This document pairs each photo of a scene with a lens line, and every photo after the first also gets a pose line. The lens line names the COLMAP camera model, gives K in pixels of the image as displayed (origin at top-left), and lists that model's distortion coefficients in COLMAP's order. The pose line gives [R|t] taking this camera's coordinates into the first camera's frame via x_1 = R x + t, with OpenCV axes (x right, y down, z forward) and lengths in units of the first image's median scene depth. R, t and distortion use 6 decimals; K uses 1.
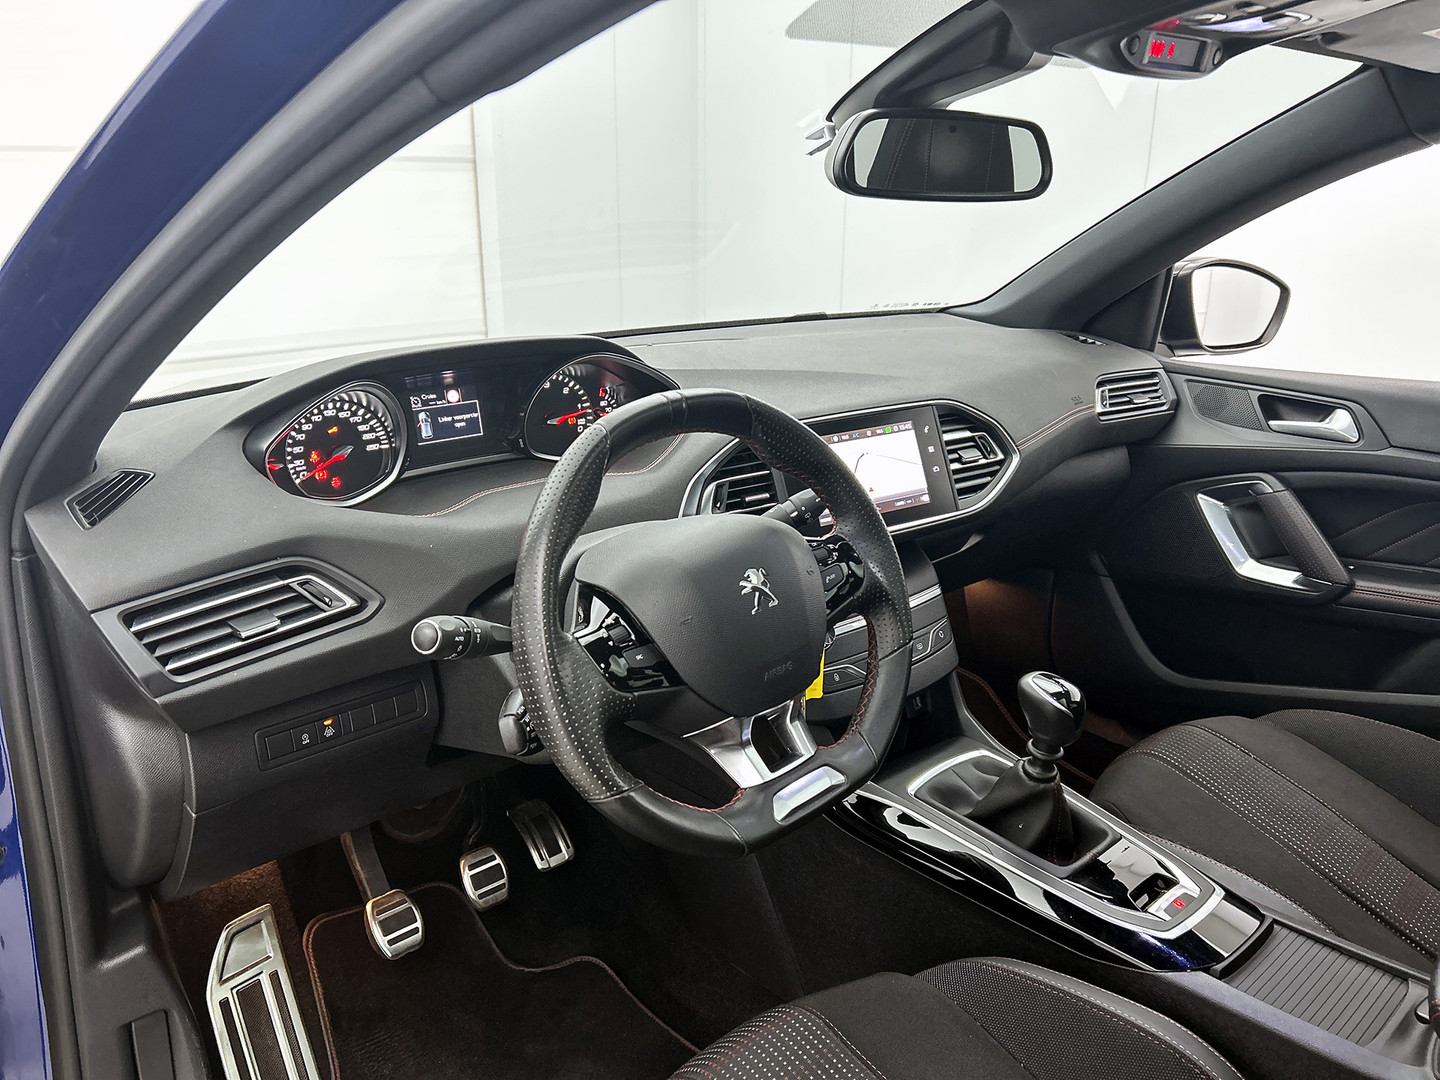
lens RADIAL K [[1123.2, 0, 720.0], [0, 1123.2, 540.0], [0, 0, 1]] dist [0.075355, -0.006412]
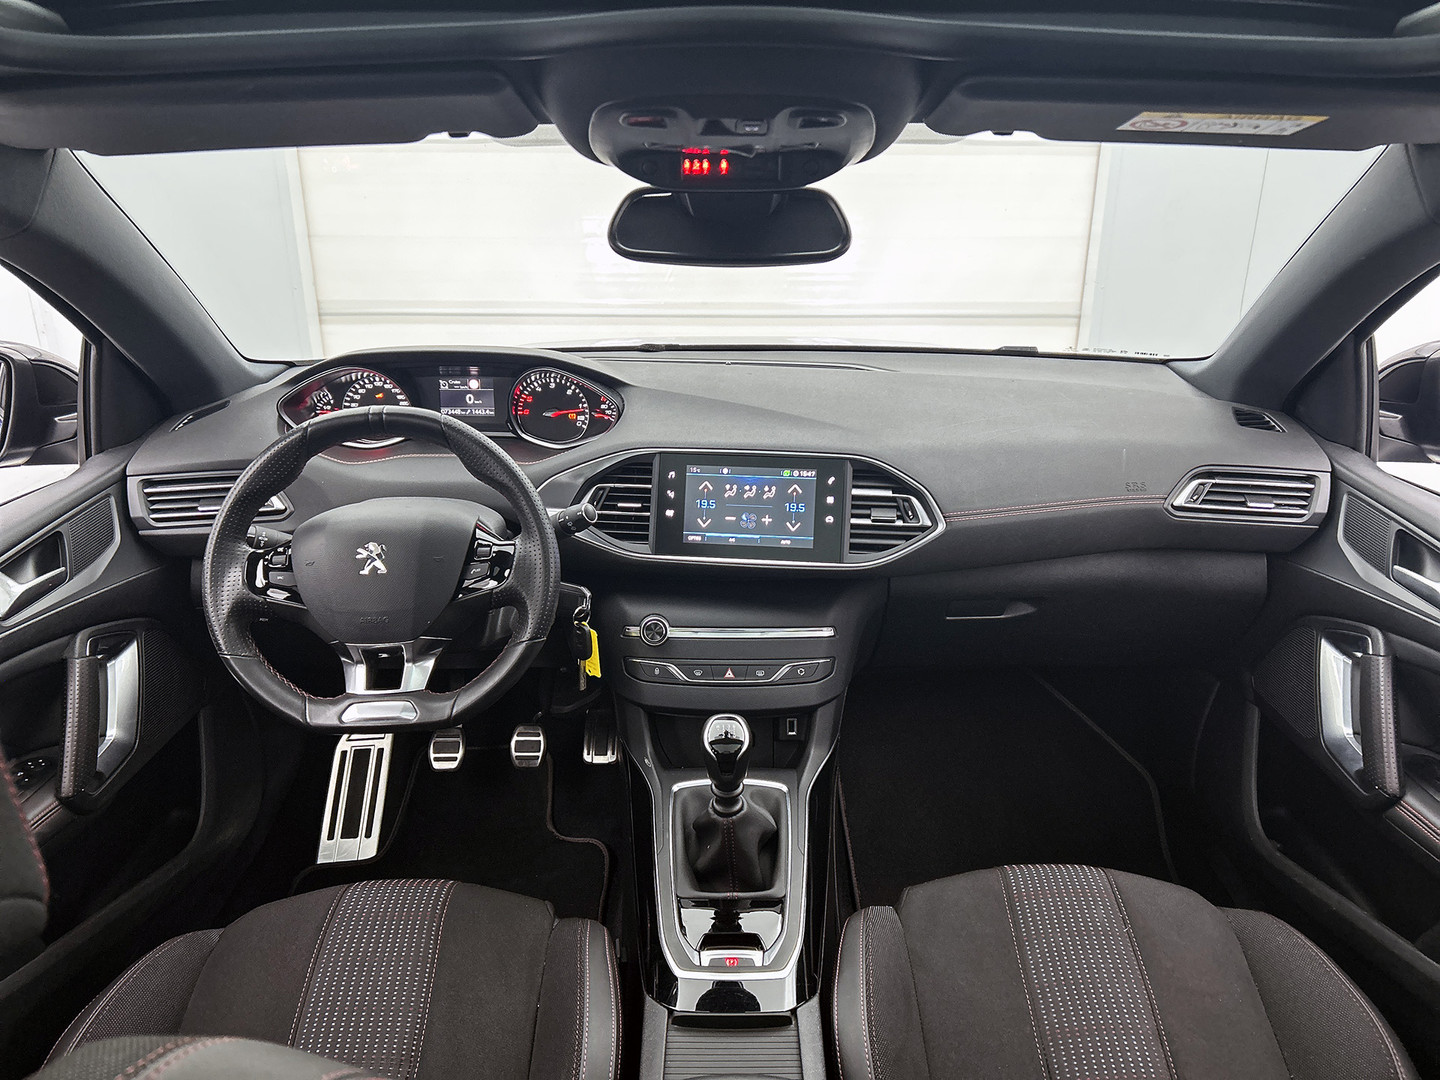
lens RADIAL K [[1123.2, 0, 720.0], [0, 1123.2, 540.0], [0, 0, 1]] dist [0.075355, -0.006412]
pose [[0.739189, 0.233850, -0.631596, 0.889319], [-0.205779, 0.971359, 0.118815, -0.167832], [0.641292, 0.042143, 0.766139, 0.155133]]
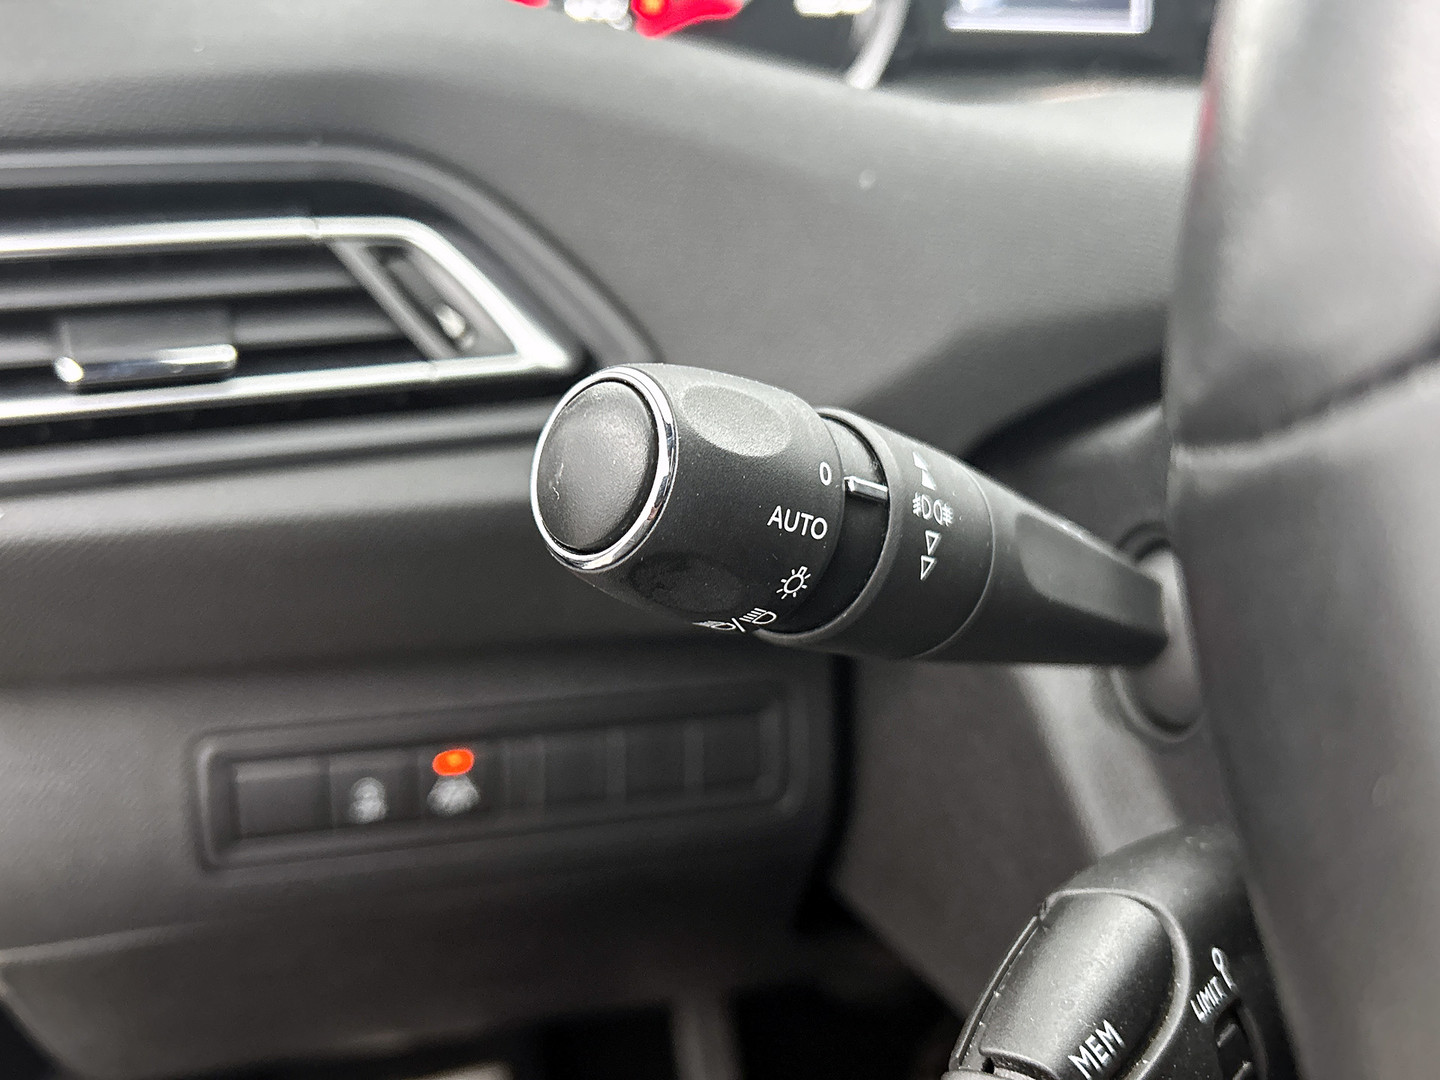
lens RADIAL K [[1279.5, 0, 720.0], [0, 1279.5, 540.0], [0, 0, 1]] dist [-0.229735, -0.000363]
pose [[0.871778, 0.168123, -0.460149, -0.116791], [-0.151045, 0.985753, 0.073998, 0.056146], [0.466034, 0.004993, 0.884753, 0.606507]]
